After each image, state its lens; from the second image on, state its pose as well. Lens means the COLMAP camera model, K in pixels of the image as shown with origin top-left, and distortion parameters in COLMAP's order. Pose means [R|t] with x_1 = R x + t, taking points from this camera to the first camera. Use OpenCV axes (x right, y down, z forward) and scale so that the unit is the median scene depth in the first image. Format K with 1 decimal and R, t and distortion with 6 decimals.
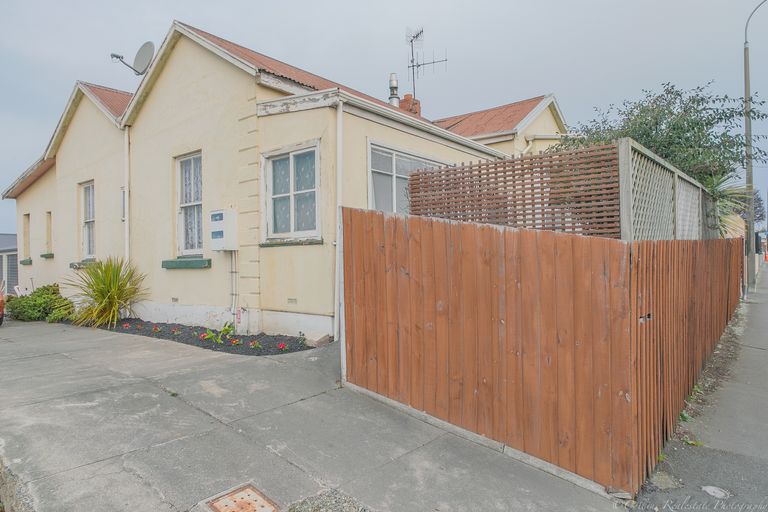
lens RADIAL K [[486.2, 0, 390.6], [0, 486.2, 258.5], [0, 0, 1]] dist [-0.038068, 0.019299]
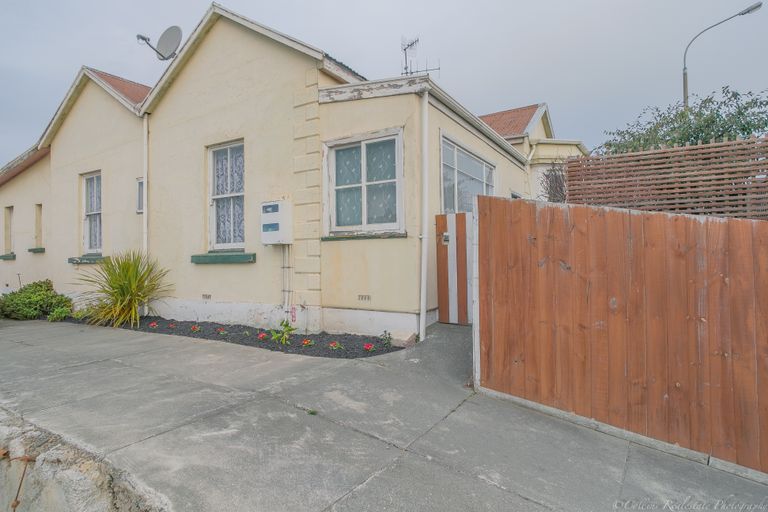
lens RADIAL K [[437.5, 0, 378.1], [0, 437.5, 251.1], [0, 0, 1]] dist [-0.042099, 0.020226]
pose [[0.993547, 0.004534, 0.113327, -0.286395], [-0.003271, 0.999931, -0.011324, 0.006618], [-0.113370, 0.010880, 0.993493, 0.156710]]
